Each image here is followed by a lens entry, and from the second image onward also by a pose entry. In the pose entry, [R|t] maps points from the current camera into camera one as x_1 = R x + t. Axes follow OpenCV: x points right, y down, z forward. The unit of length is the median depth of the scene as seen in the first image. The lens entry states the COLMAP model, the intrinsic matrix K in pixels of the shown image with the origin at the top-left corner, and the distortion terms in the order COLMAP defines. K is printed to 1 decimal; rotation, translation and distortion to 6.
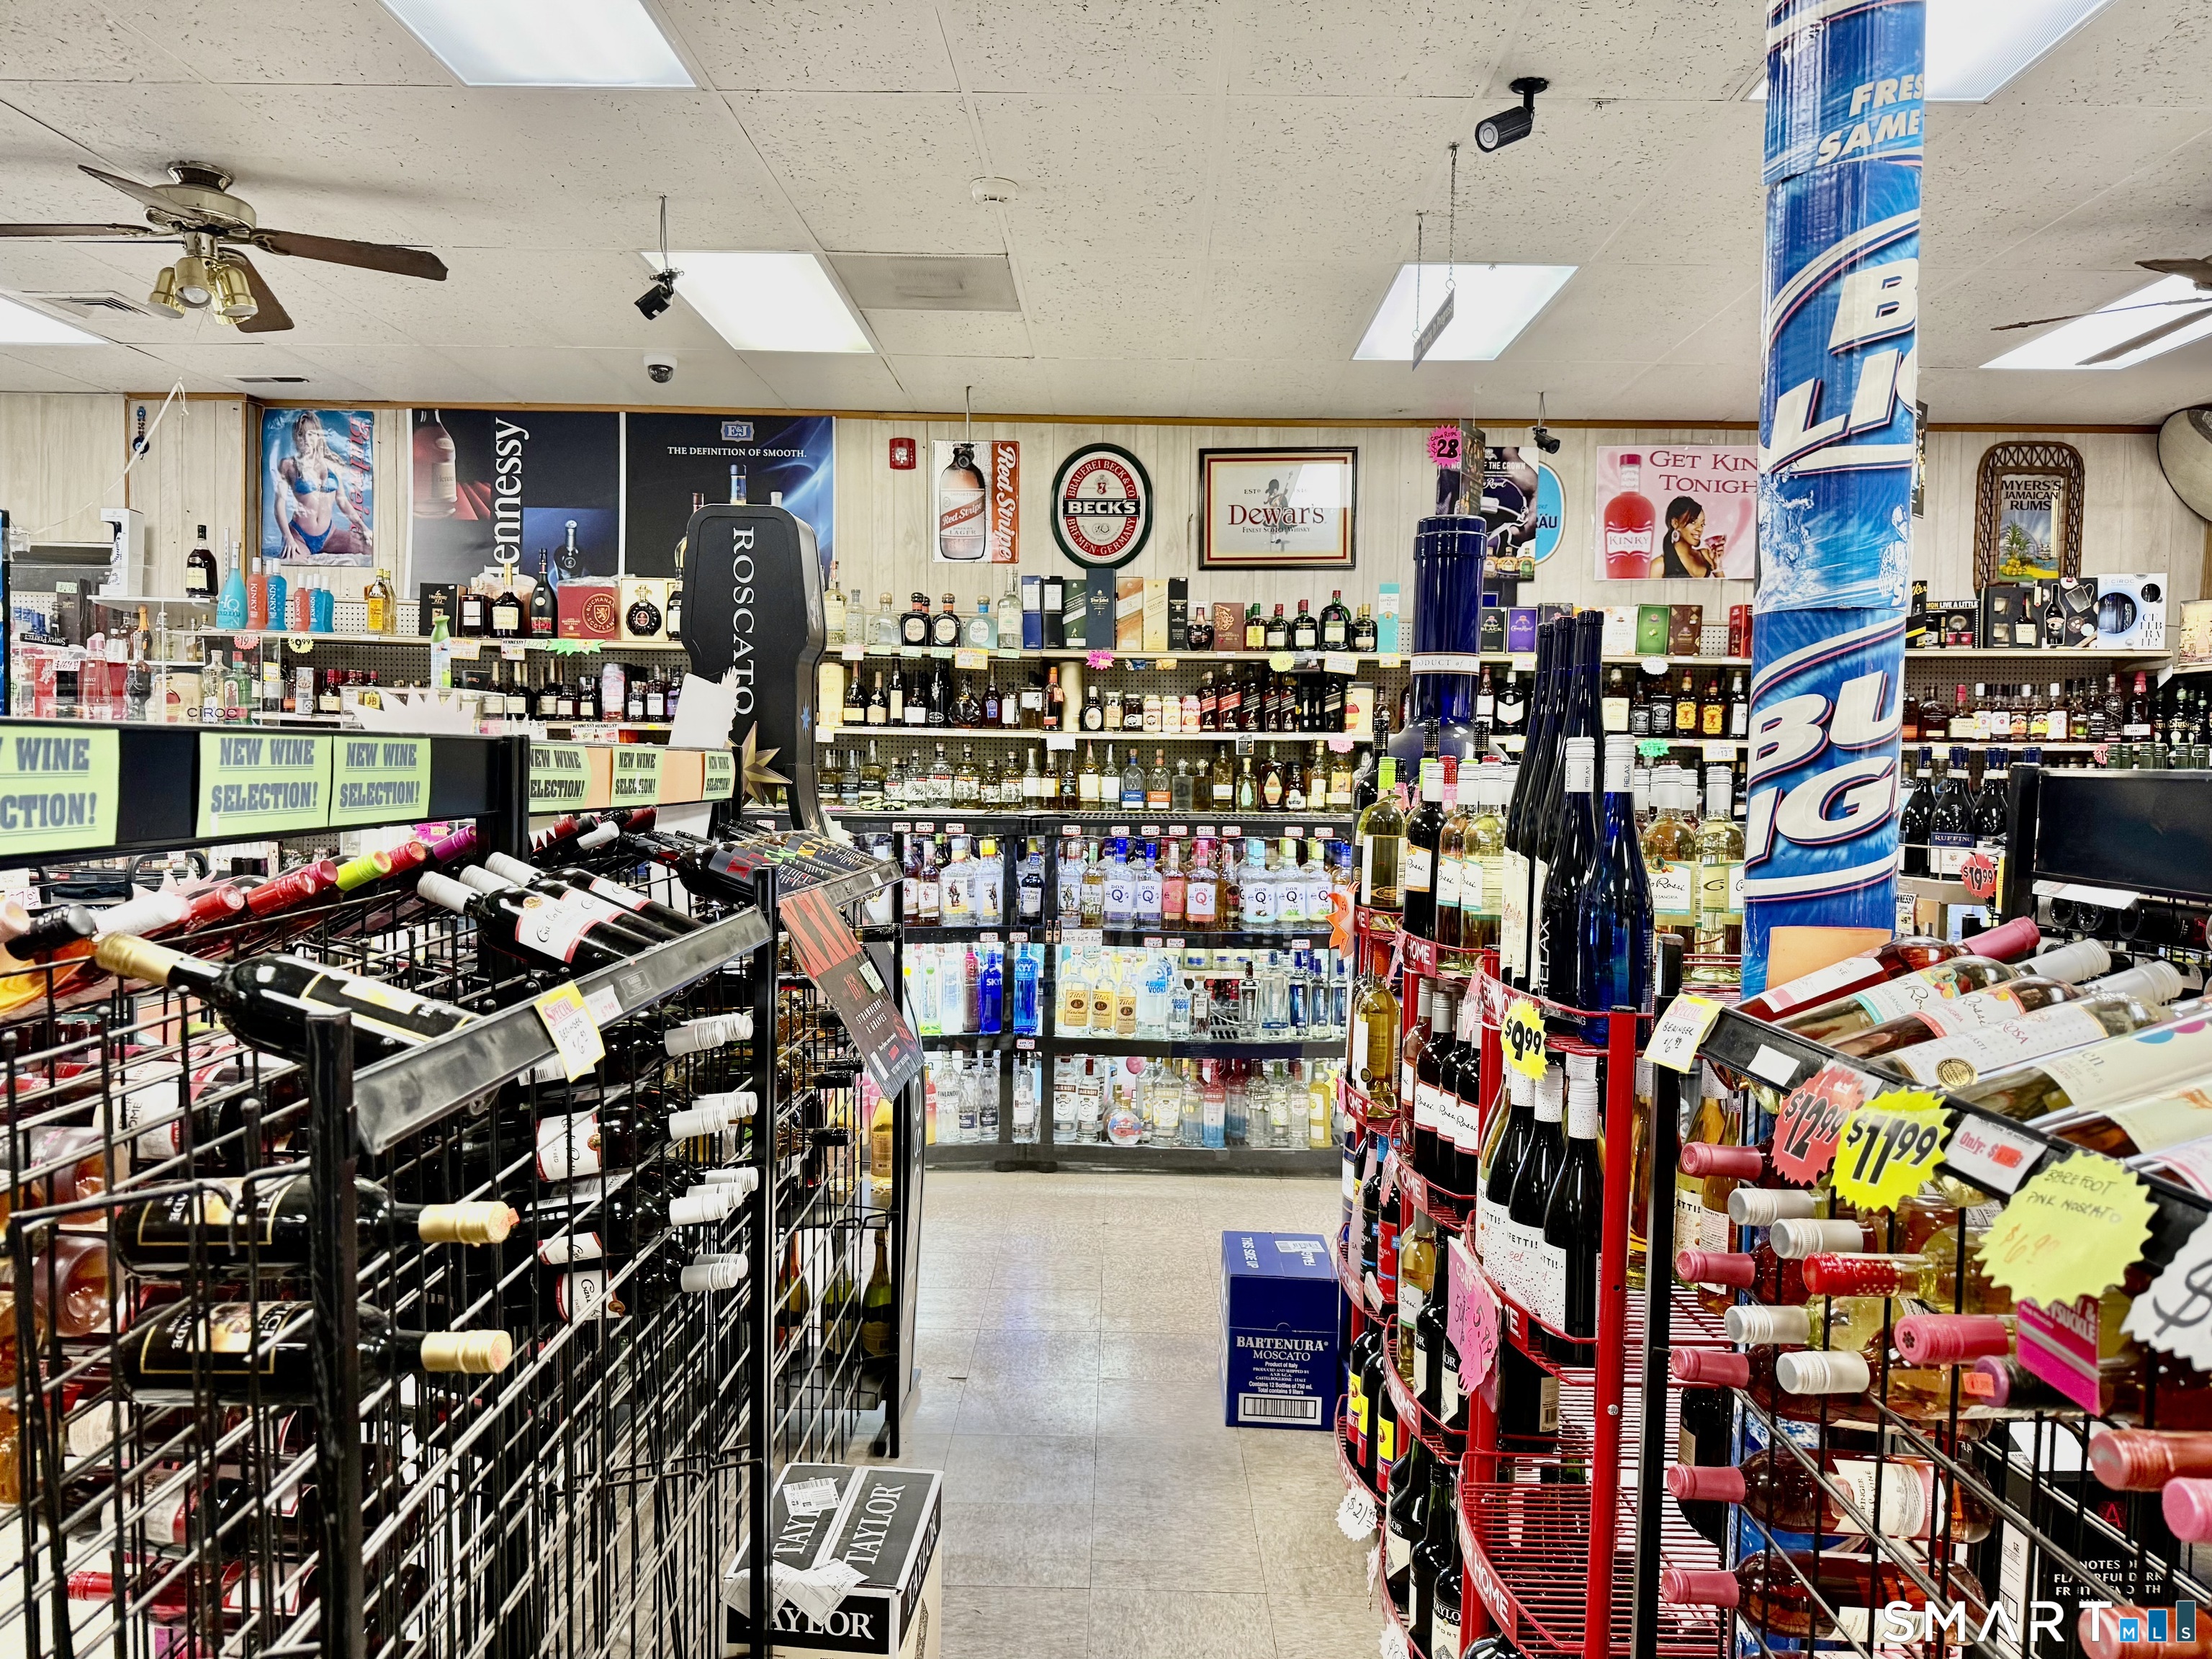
lens RADIAL K [[1526.9, 0, 1094.5], [0, 1526.9, 841.3], [0, 0, 1]] dist [0.058653, -0.059418]
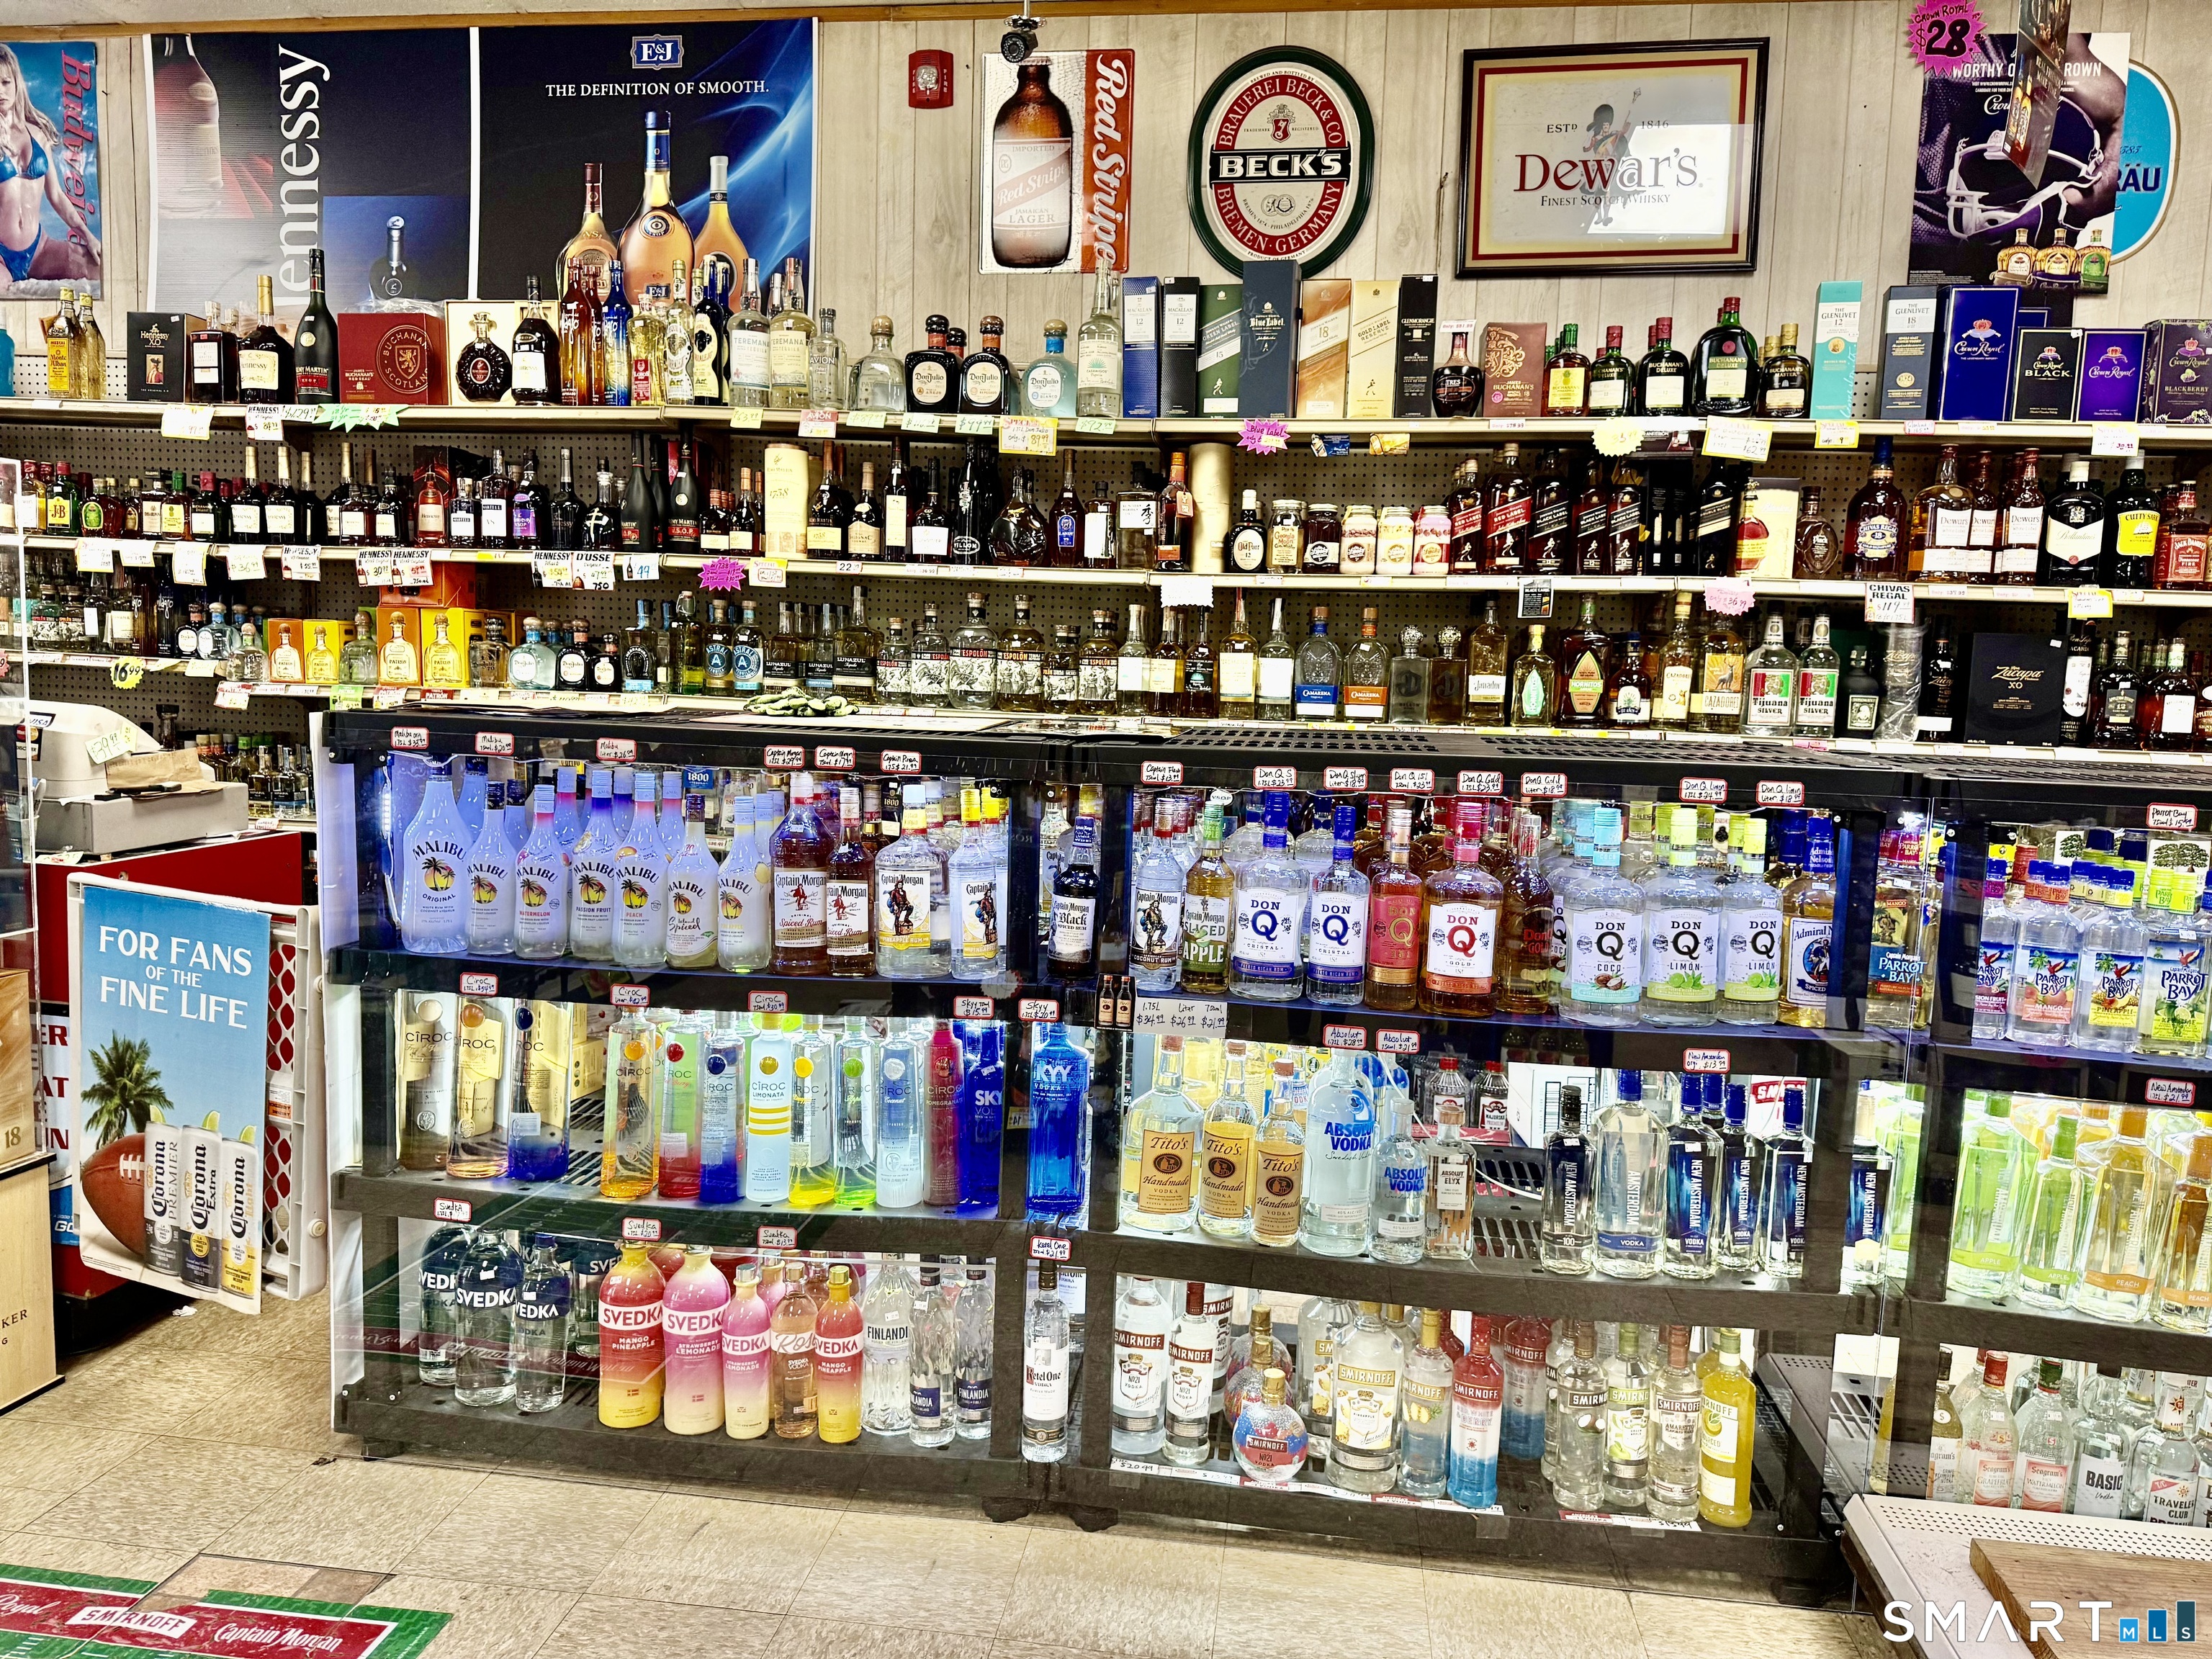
lens RADIAL K [[1526.9, 0, 1094.5], [0, 1526.9, 841.3], [0, 0, 1]] dist [0.058653, -0.059418]
pose [[0.991688, 0.030836, -0.124920, 0.016201], [-0.021842, 0.997112, 0.072733, -0.014936], [0.126802, -0.069400, 0.989497, 0.445838]]
